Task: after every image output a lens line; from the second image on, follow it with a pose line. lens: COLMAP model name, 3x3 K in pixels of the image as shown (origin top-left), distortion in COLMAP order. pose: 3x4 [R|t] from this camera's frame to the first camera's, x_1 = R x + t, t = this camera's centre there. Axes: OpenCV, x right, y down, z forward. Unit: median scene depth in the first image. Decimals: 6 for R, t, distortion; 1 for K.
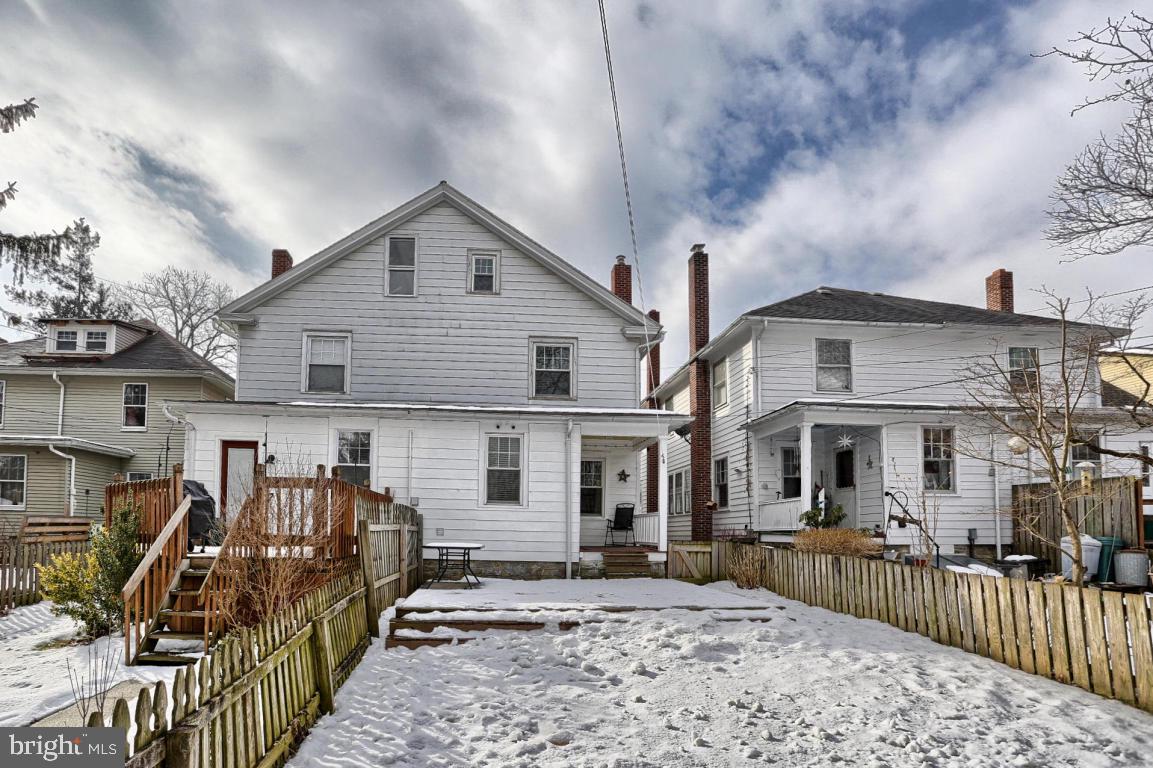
lens RADIAL K [[561.5, 0, 576.5], [0, 561.5, 384.0], [0, 0, 1]] dist [-0.070569, 0.027283]
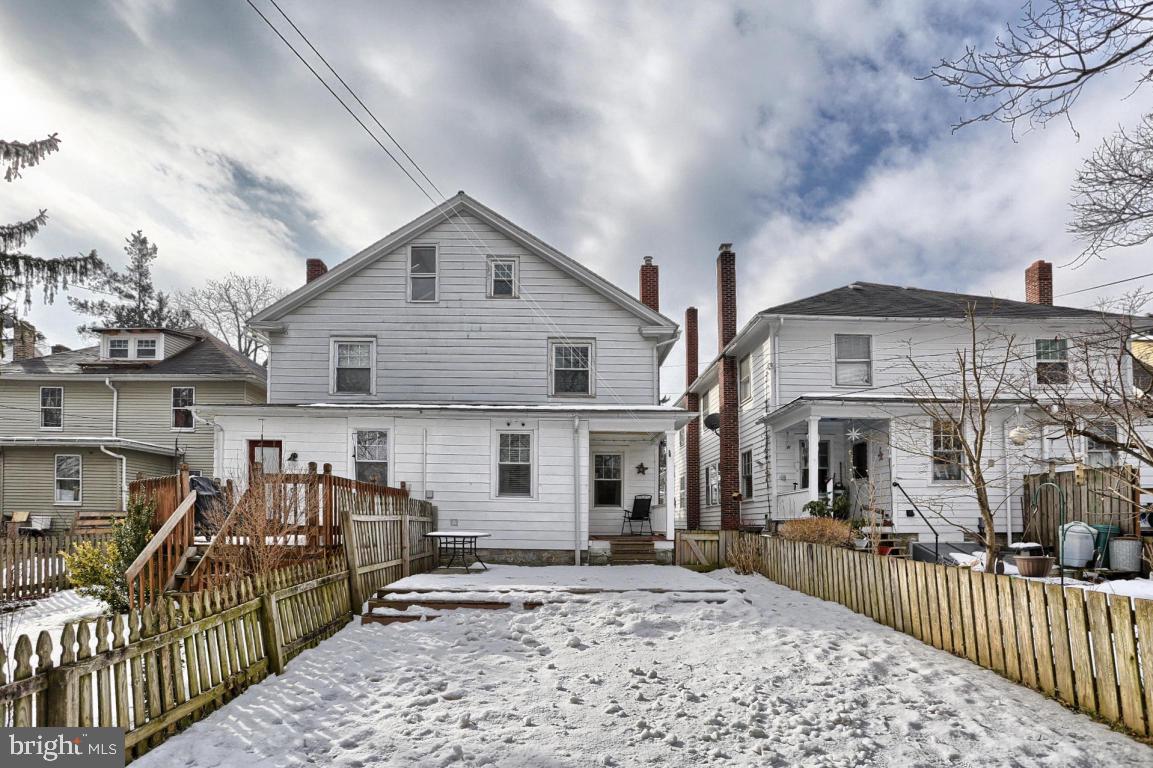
lens RADIAL K [[560.8, 0, 659.0], [0, 560.8, 390.6], [0, 0, 1]] dist [-0.061954, 0.017301]
pose [[0.999741, -0.012554, -0.019007, 0.150764], [0.013034, 0.999594, 0.025325, -0.009685], [0.018682, -0.025566, 0.999499, -0.050973]]
